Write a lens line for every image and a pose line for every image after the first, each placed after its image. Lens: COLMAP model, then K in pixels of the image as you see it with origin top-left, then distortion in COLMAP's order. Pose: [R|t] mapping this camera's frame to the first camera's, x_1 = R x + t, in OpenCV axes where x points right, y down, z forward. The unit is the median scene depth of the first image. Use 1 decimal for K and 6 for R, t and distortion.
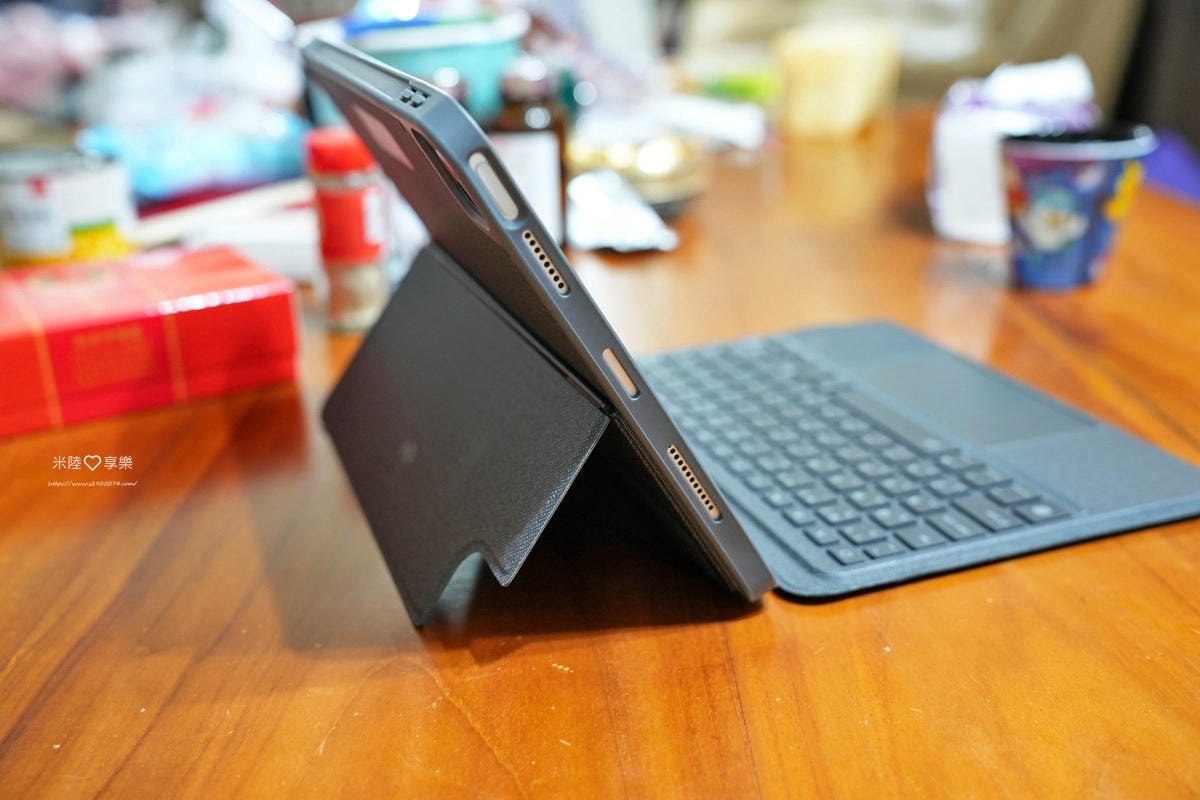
lens RADIAL K [[1239.8, 0, 600.0], [0, 1239.8, 400.0], [0, 0, 1]] dist [0.044491, -0.010476]
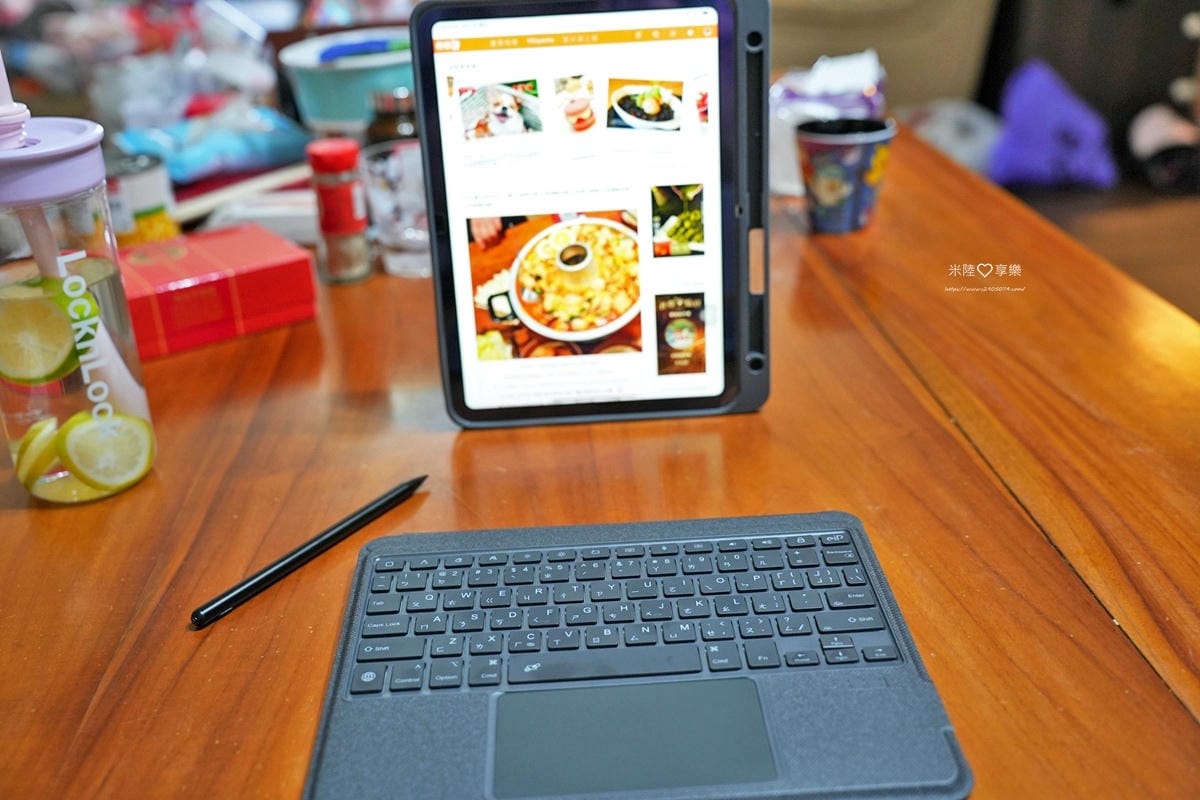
lens RADIAL K [[1239.8, 0, 600.0], [0, 1239.8, 400.0], [0, 0, 1]] dist [0.044491, -0.010476]
pose [[0.997860, -0.043076, 0.049197, 0.014916], [0.039957, 0.997232, 0.062706, 0.002003], [-0.051762, -0.060606, 0.996819, -0.437396]]
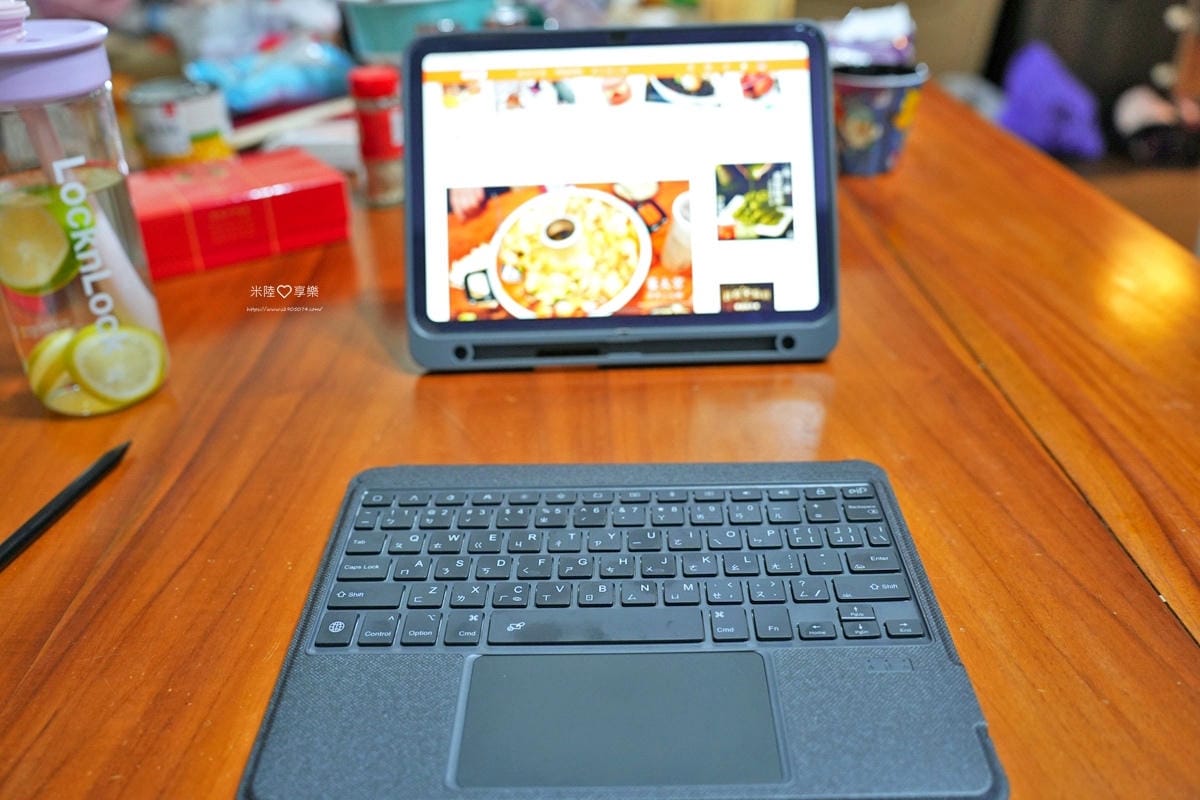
lens RADIAL K [[1042.2, 0, 600.0], [0, 1042.2, 400.0], [0, 0, 1]] dist [-0.045846, 0.015342]
pose [[0.999950, -0.006387, 0.007750, 0.044960], [0.005319, 0.991396, 0.130789, 0.012126], [-0.008519, -0.130741, 0.991380, -0.250162]]
